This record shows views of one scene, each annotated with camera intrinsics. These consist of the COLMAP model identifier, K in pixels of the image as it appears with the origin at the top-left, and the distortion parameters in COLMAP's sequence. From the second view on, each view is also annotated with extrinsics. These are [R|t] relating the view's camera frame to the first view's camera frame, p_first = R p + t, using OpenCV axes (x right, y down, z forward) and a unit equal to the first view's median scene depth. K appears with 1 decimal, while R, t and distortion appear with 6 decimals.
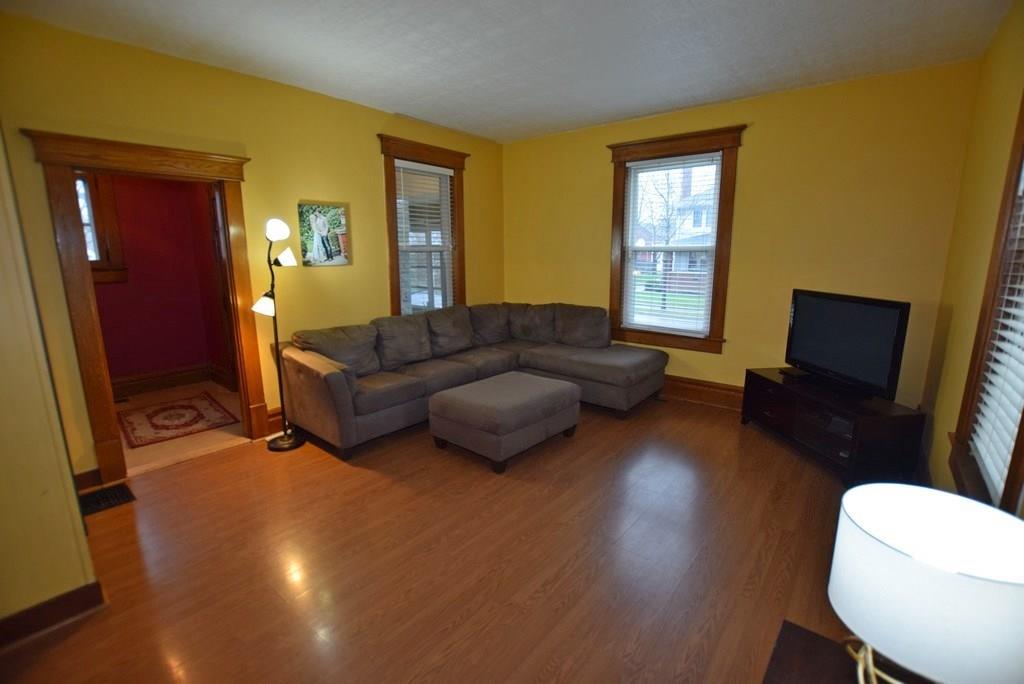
lens RADIAL K [[452.8, 0, 516.7], [0, 452.8, 340.9], [0, 0, 1]] dist [-0.033780, 0.005192]
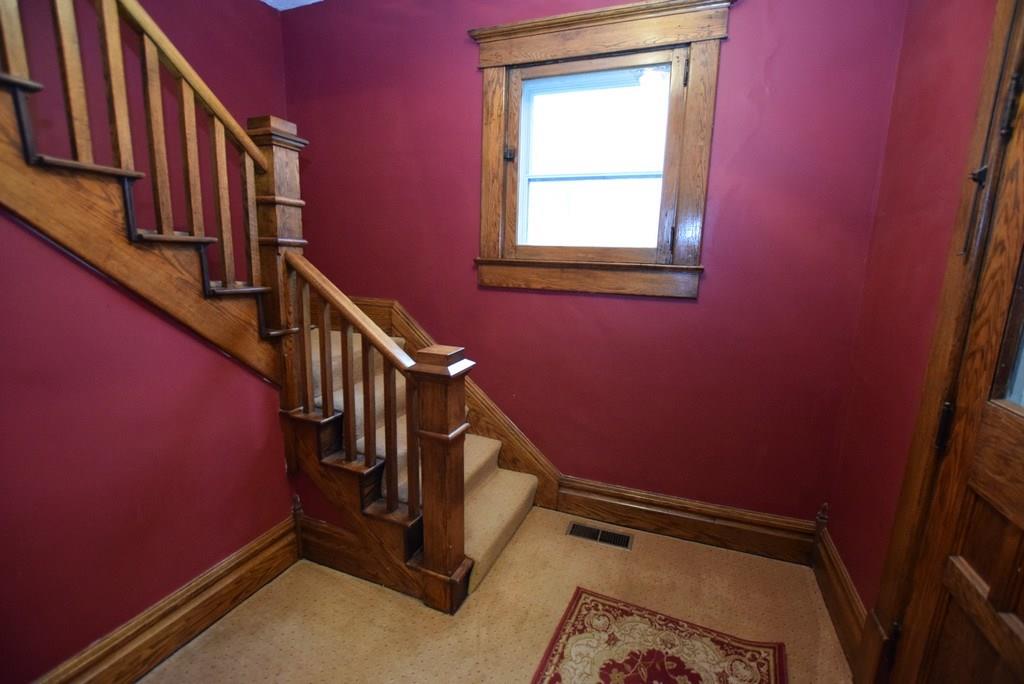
lens RADIAL K [[452.8, 0, 516.7], [0, 452.8, 340.9], [0, 0, 1]] dist [-0.033780, 0.005192]
pose [[0.314030, 0.189786, -0.930251, -0.590457], [-0.211382, 0.969199, 0.126375, -0.132162], [0.925583, 0.156953, 0.344475, 0.793848]]
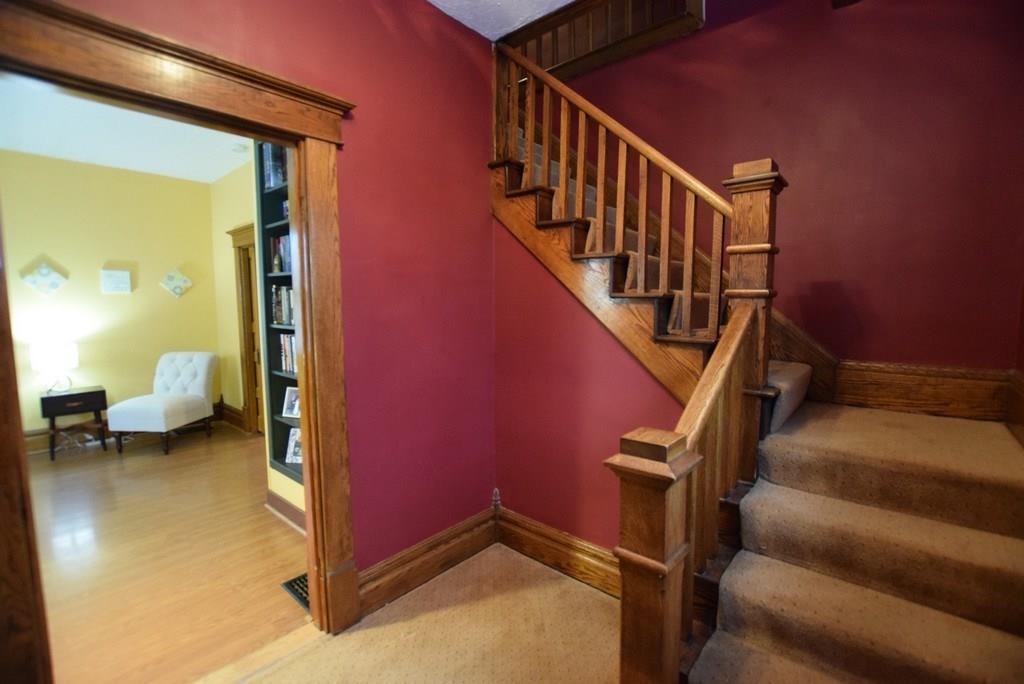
lens RADIAL K [[452.8, 0, 516.7], [0, 452.8, 340.9], [0, 0, 1]] dist [-0.033780, 0.005192]
pose [[-0.999435, 0.003845, 0.033390, -0.914919], [0.012905, 0.961187, 0.275595, -0.197875], [-0.031034, 0.275870, -0.960694, 1.138136]]
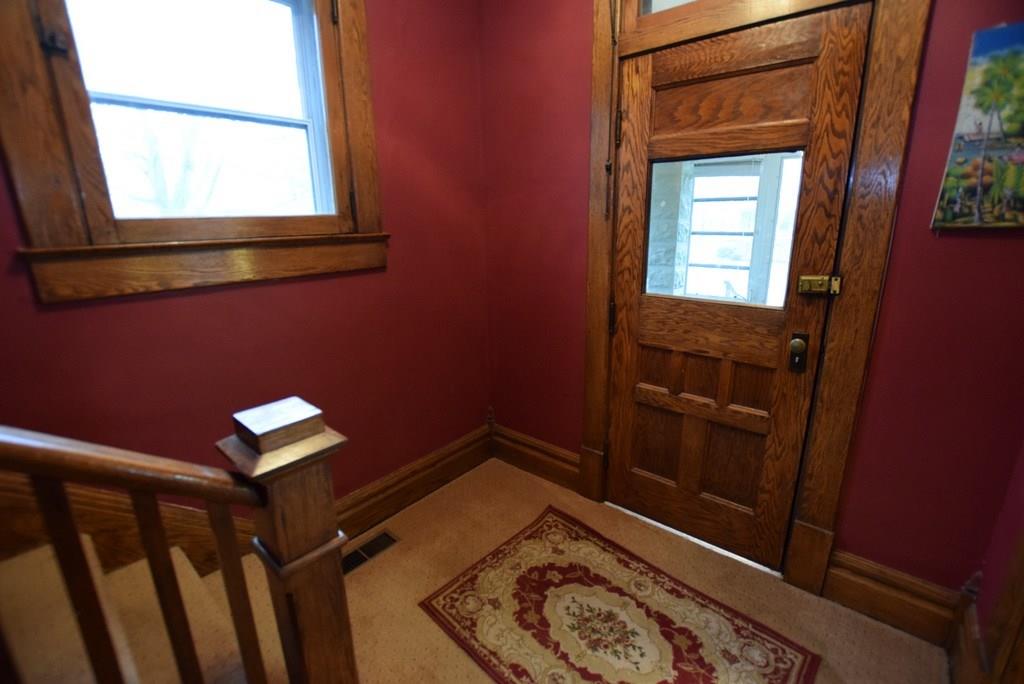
lens RADIAL K [[452.8, 0, 516.7], [0, 452.8, 340.9], [0, 0, 1]] dist [-0.033780, 0.005192]
pose [[0.999883, -0.004721, -0.014564, -0.866880], [0.005755, 0.997405, 0.071762, -0.110735], [0.014188, -0.071837, 0.997315, 0.652820]]
